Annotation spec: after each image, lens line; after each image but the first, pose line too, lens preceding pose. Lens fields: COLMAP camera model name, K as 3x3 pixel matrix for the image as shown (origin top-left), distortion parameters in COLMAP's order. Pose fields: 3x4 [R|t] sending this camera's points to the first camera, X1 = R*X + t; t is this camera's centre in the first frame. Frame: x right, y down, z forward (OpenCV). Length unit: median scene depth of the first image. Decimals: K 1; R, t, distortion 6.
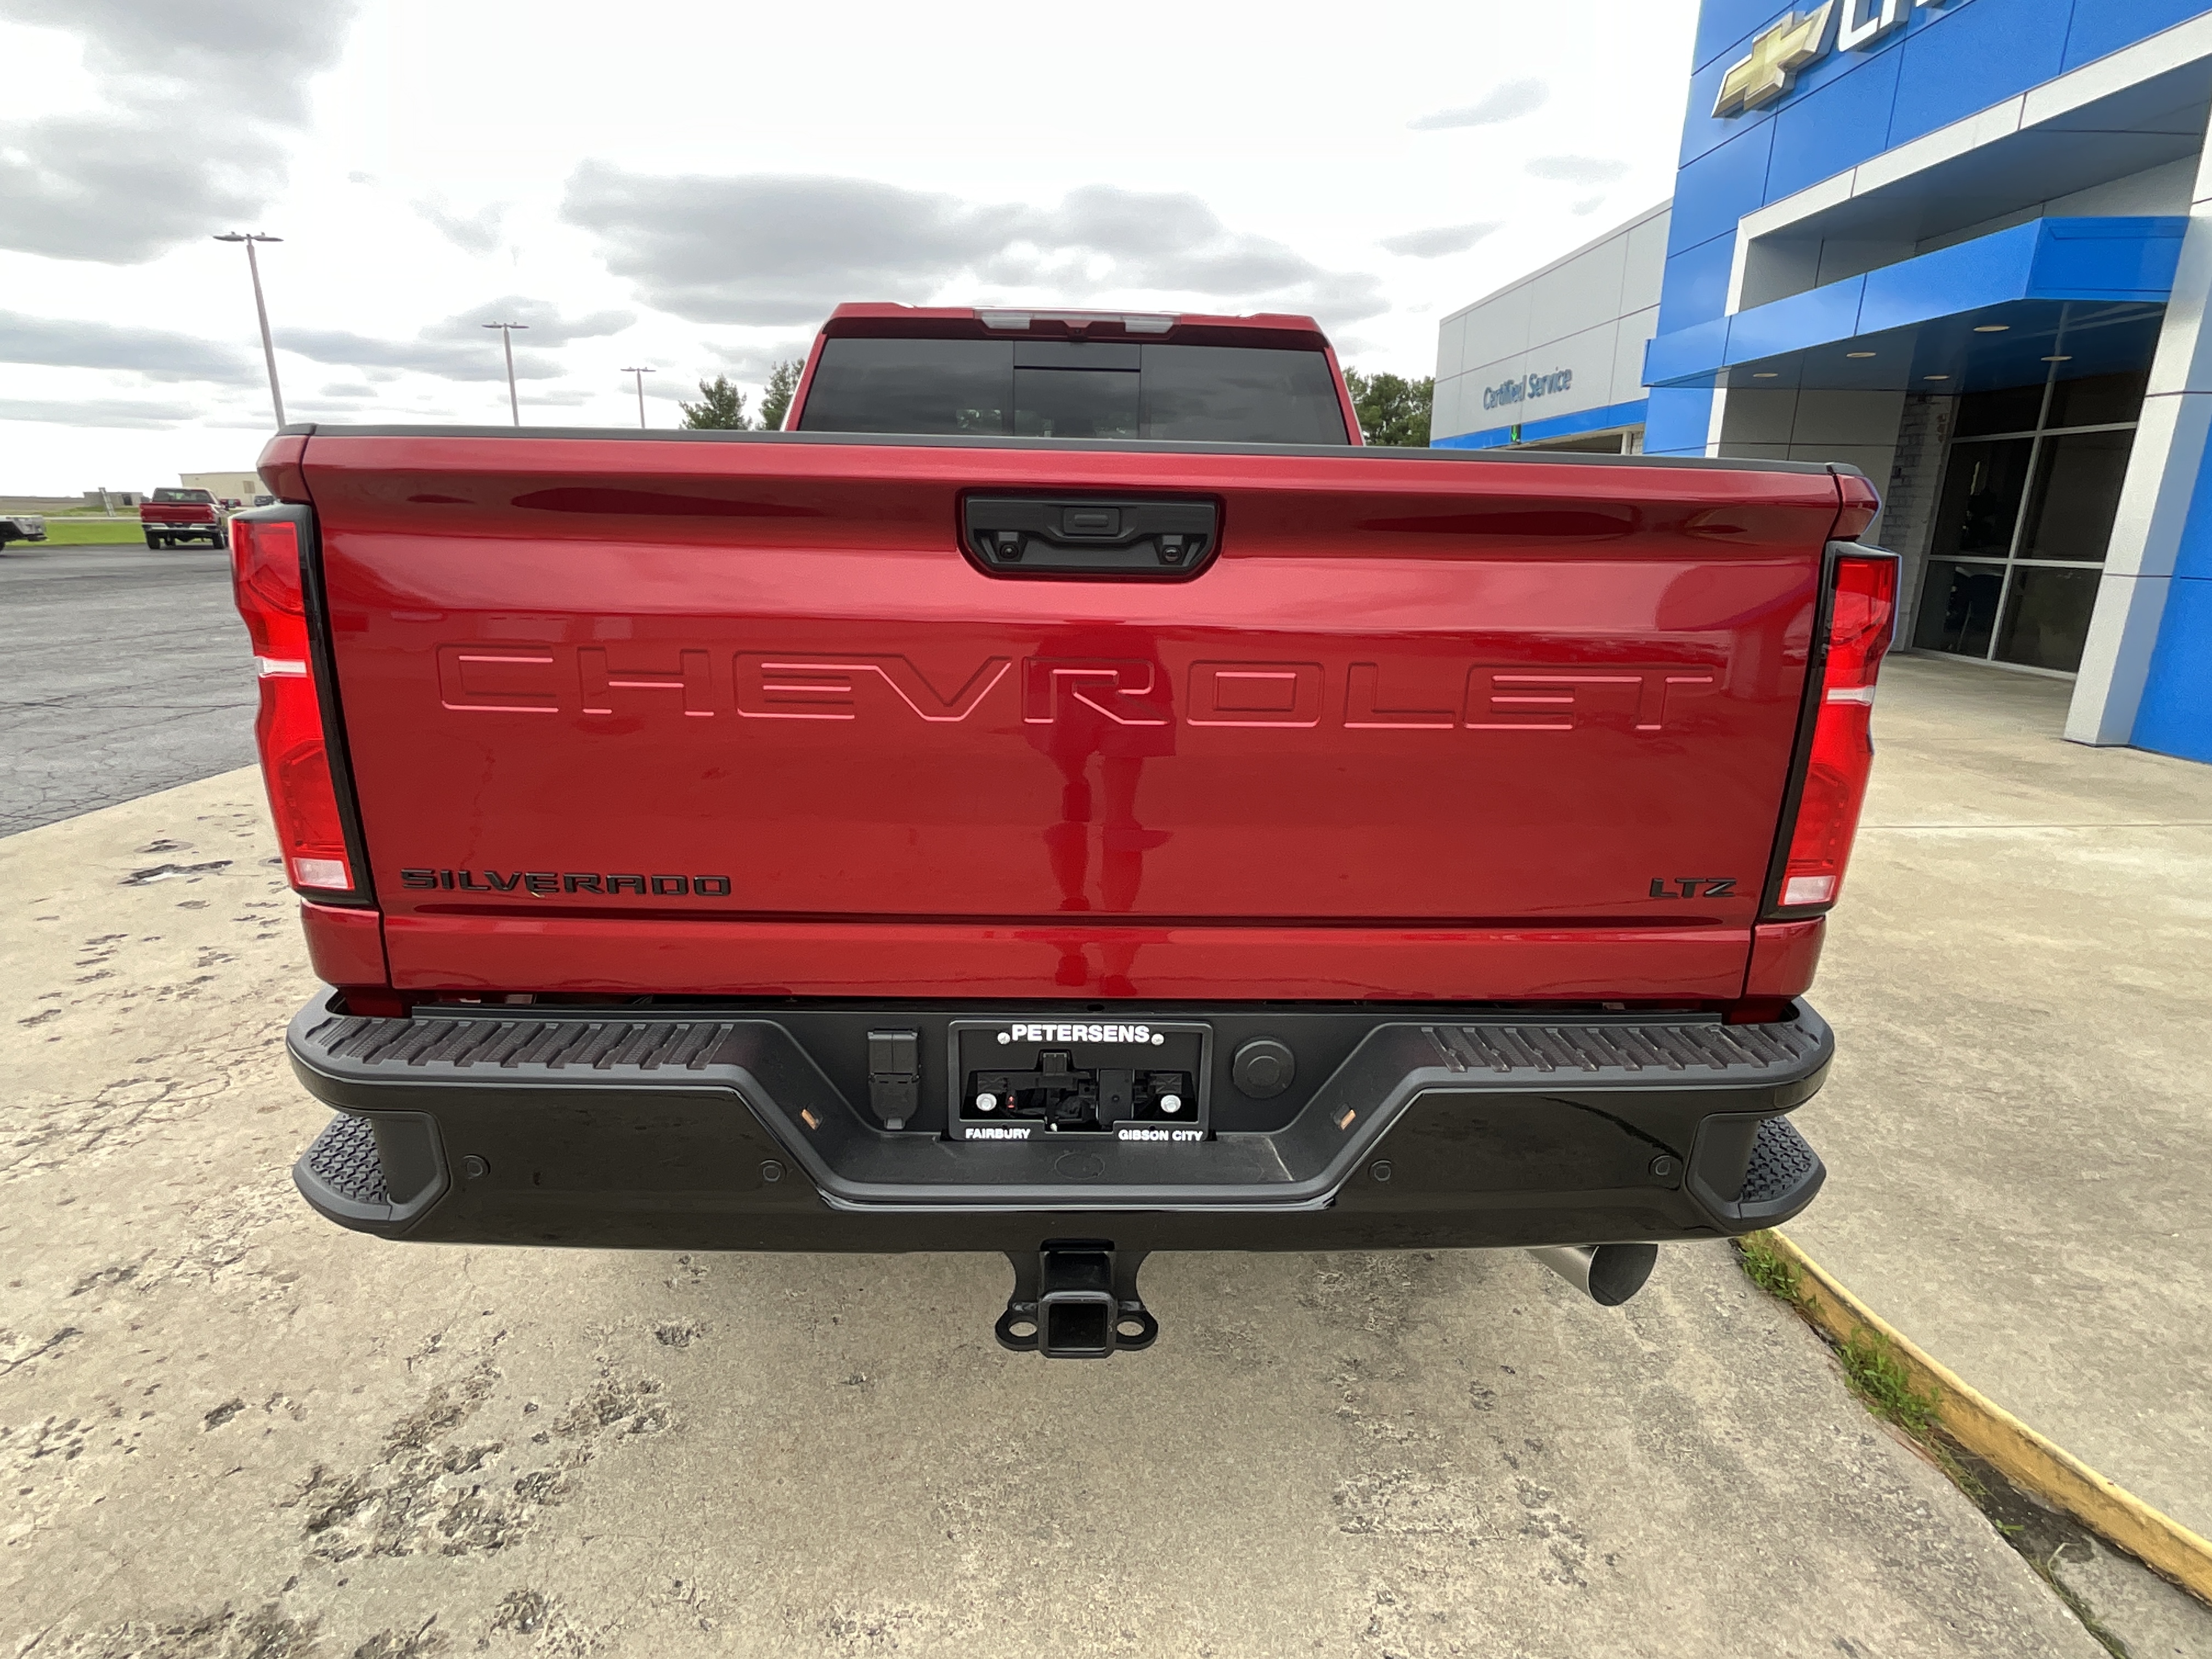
lens RADIAL K [[1142.1, 0, 1107.7], [0, 1142.1, 829.8], [0, 0, 1]] dist [-0.003518, 0.002082]
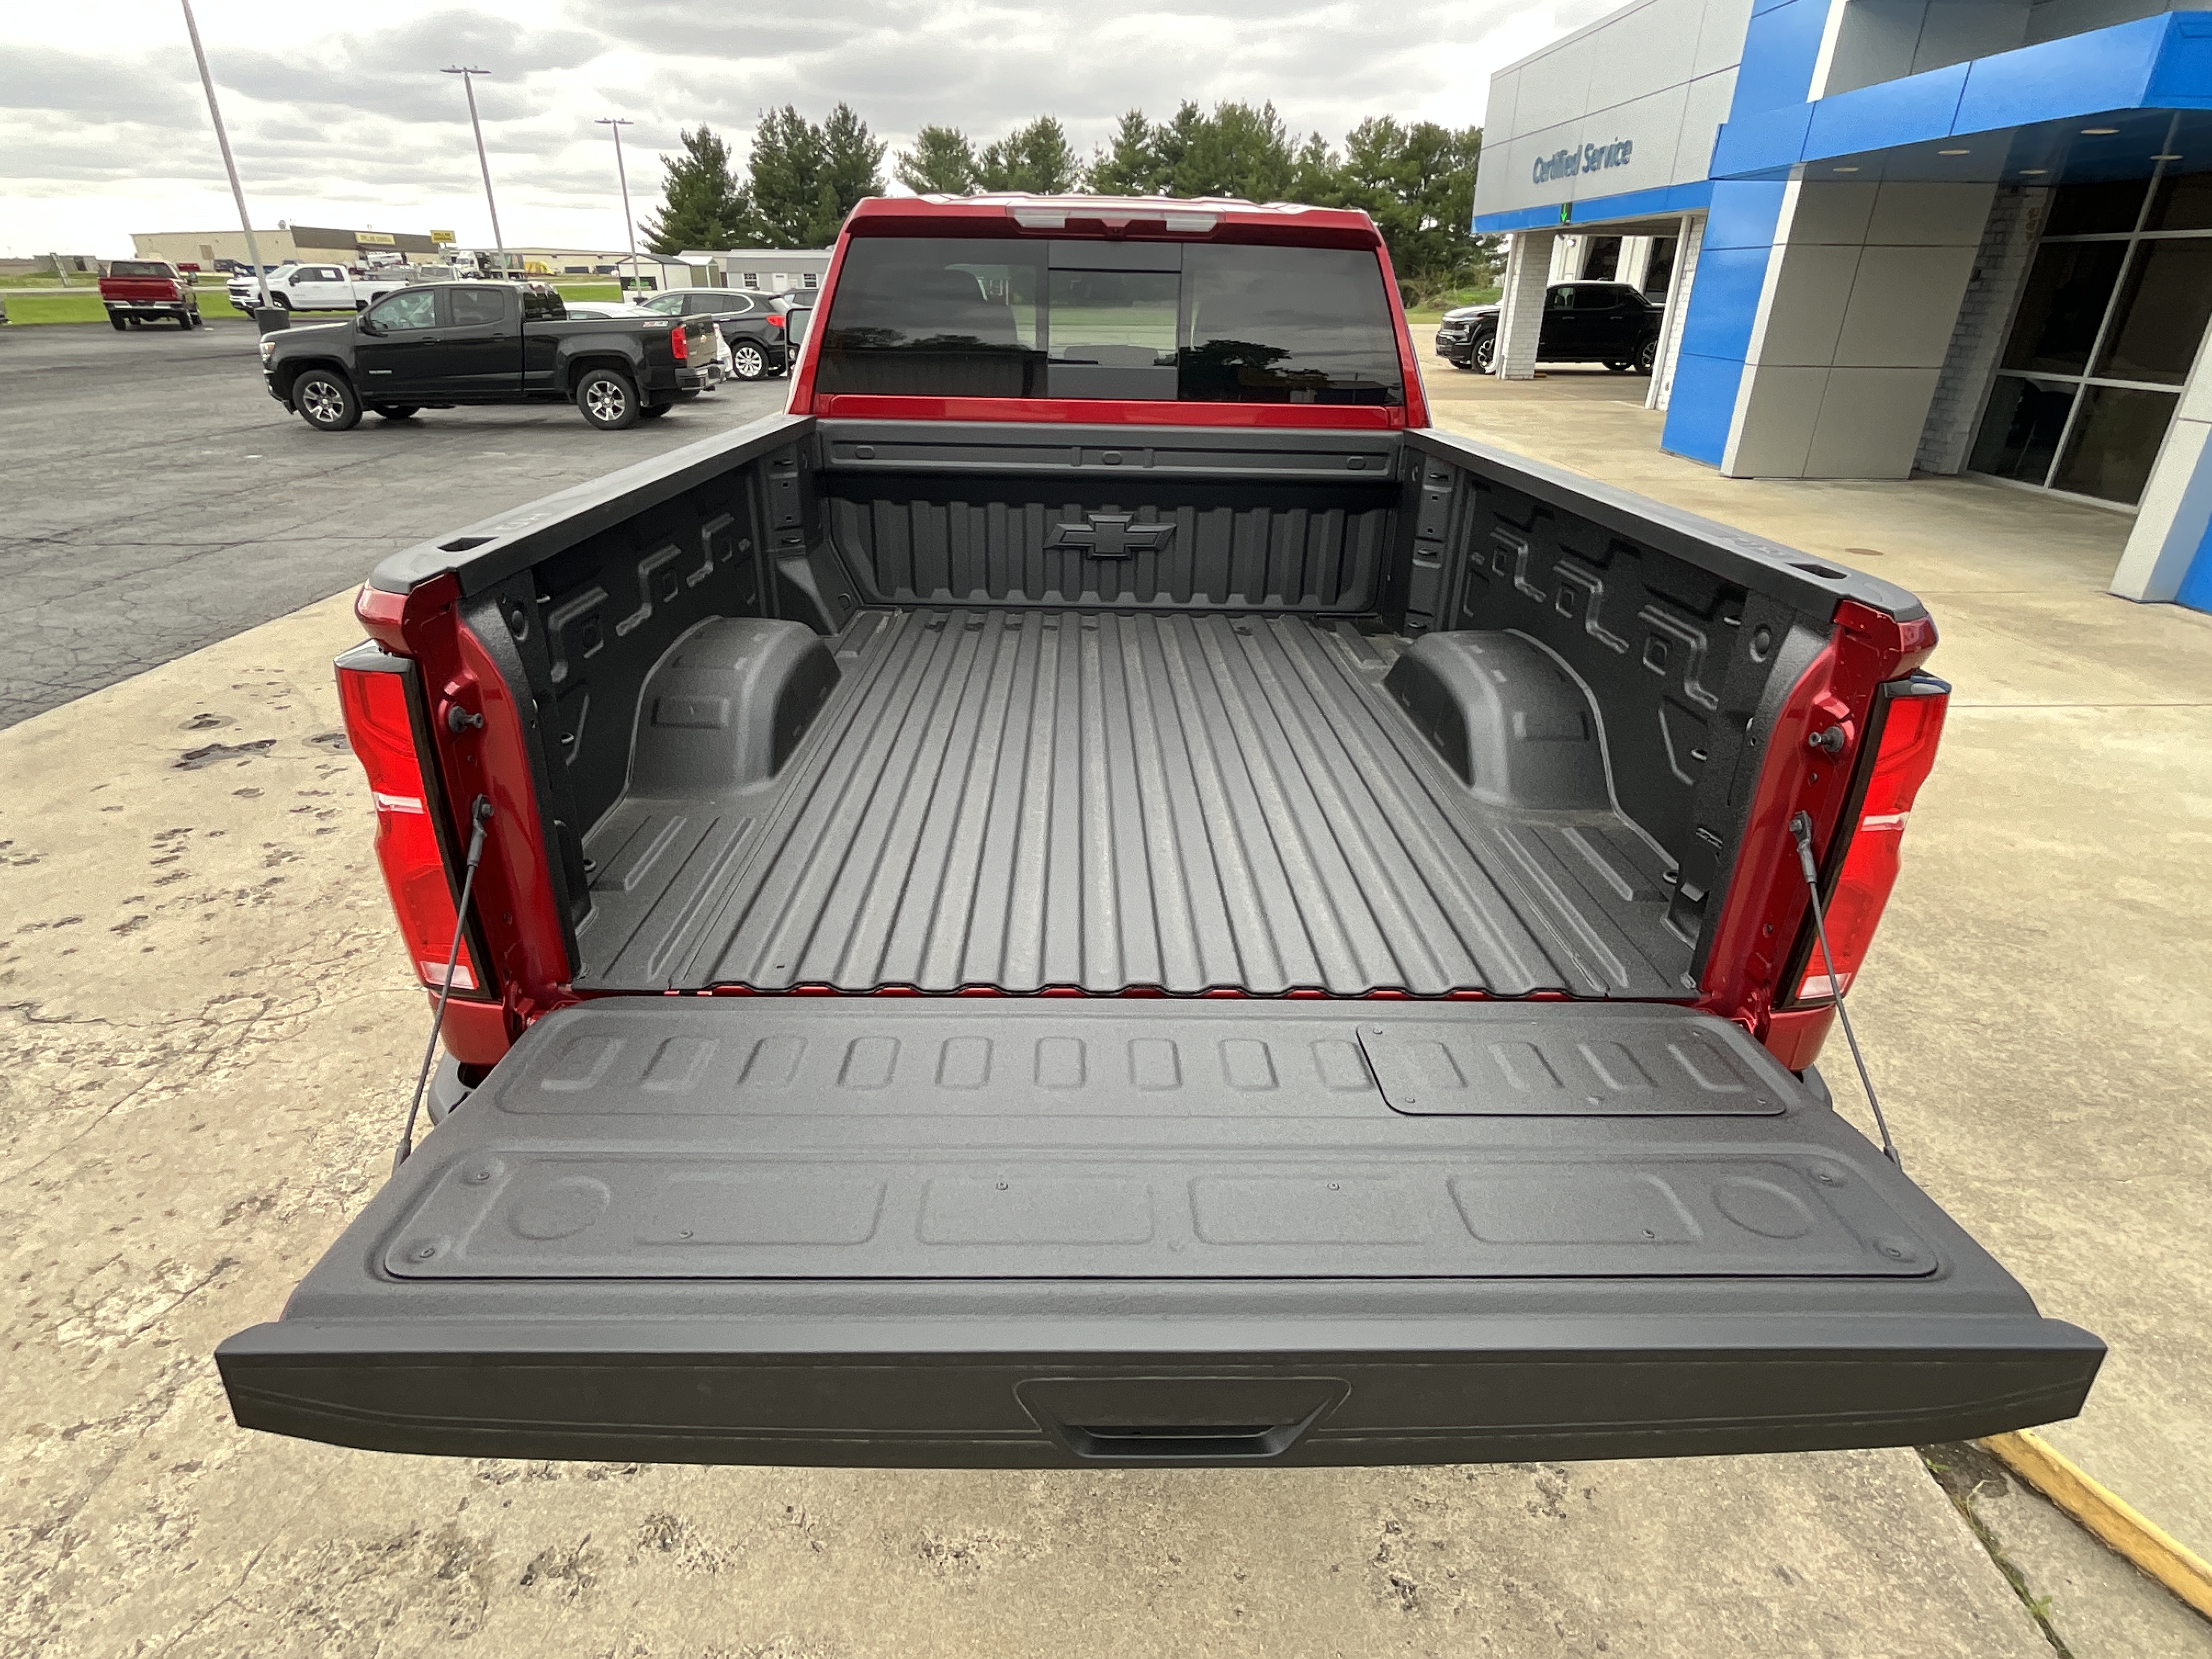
lens RADIAL K [[1142.1, 0, 1107.0], [0, 1142.1, 827.4], [0, 0, 1]] dist [-0.003518, 0.002082]
pose [[0.999932, 0.005449, -0.010301, -0.025404], [-0.003568, 0.984652, 0.174493, -0.143177], [0.011094, -0.174445, 0.984604, -0.019183]]
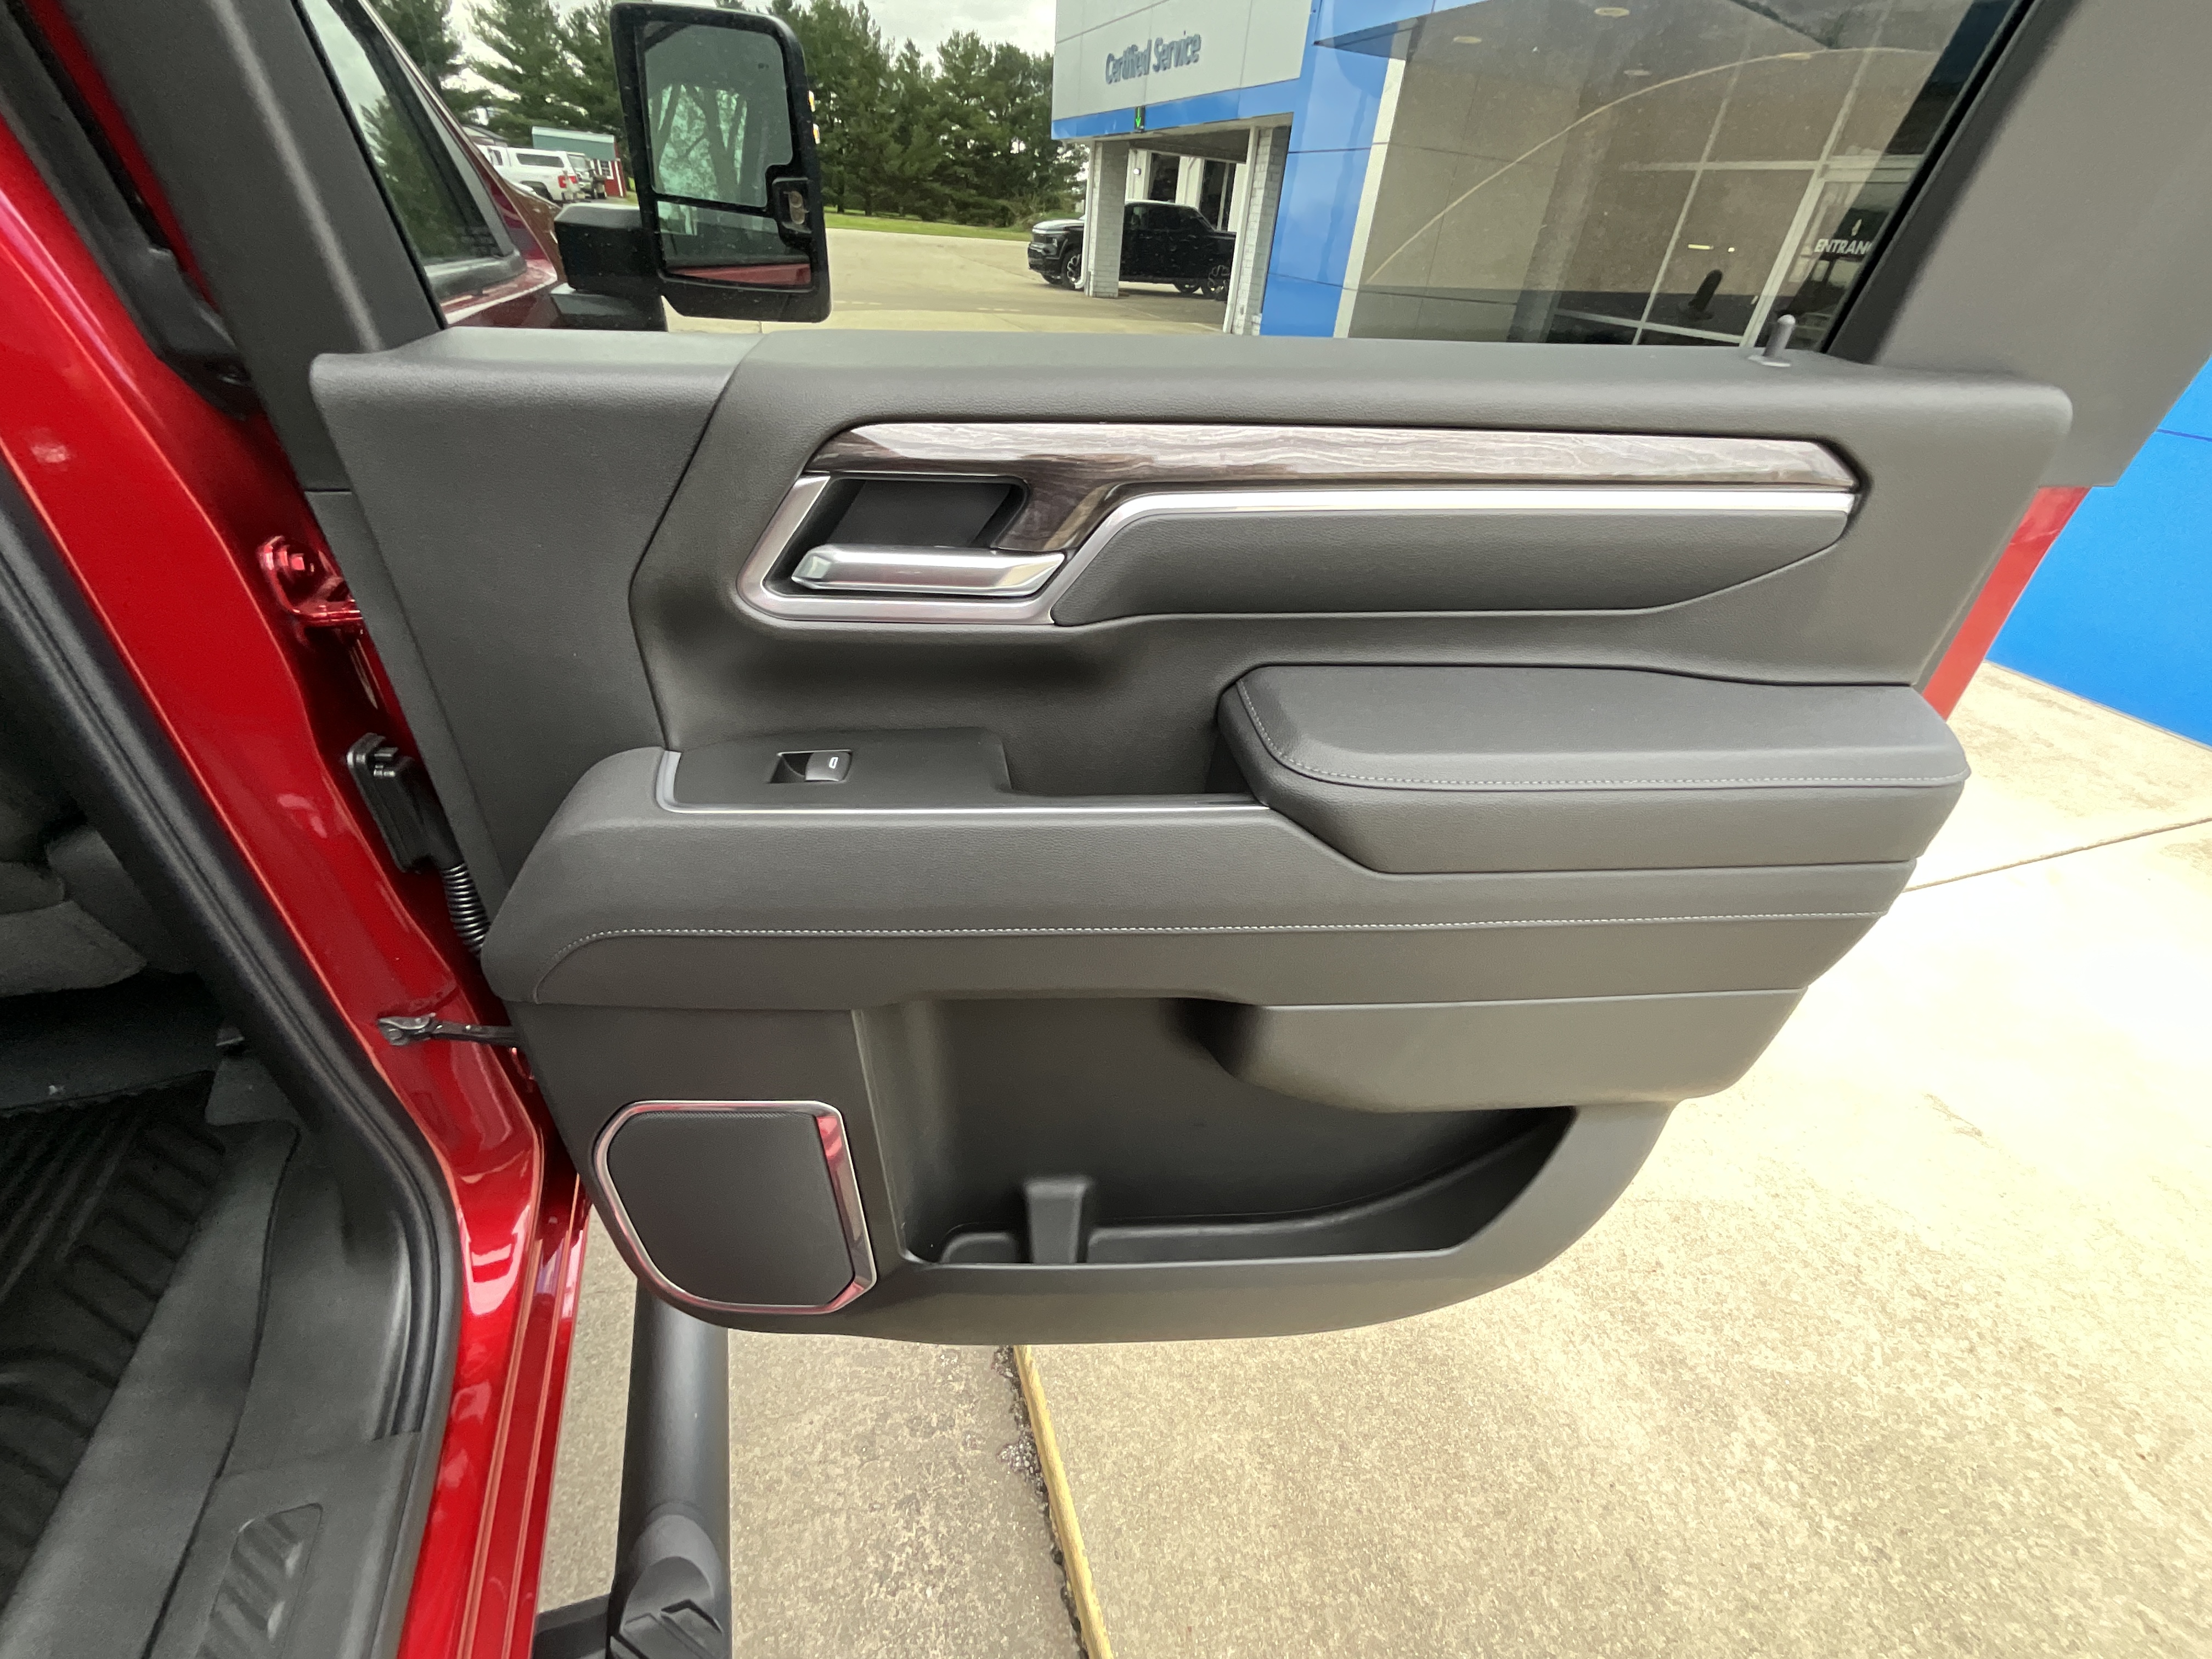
lens RADIAL K [[895.1, 0, 1108.8], [0, 895.1, 839.8], [0, 0, 1]] dist [-0.001109, -0.000530]
pose [[0.948047, -0.119160, 0.294970, 0.422444], [0.010038, 0.937944, 0.346642, -0.418415], [-0.317972, -0.325672, 0.890411, 1.466909]]
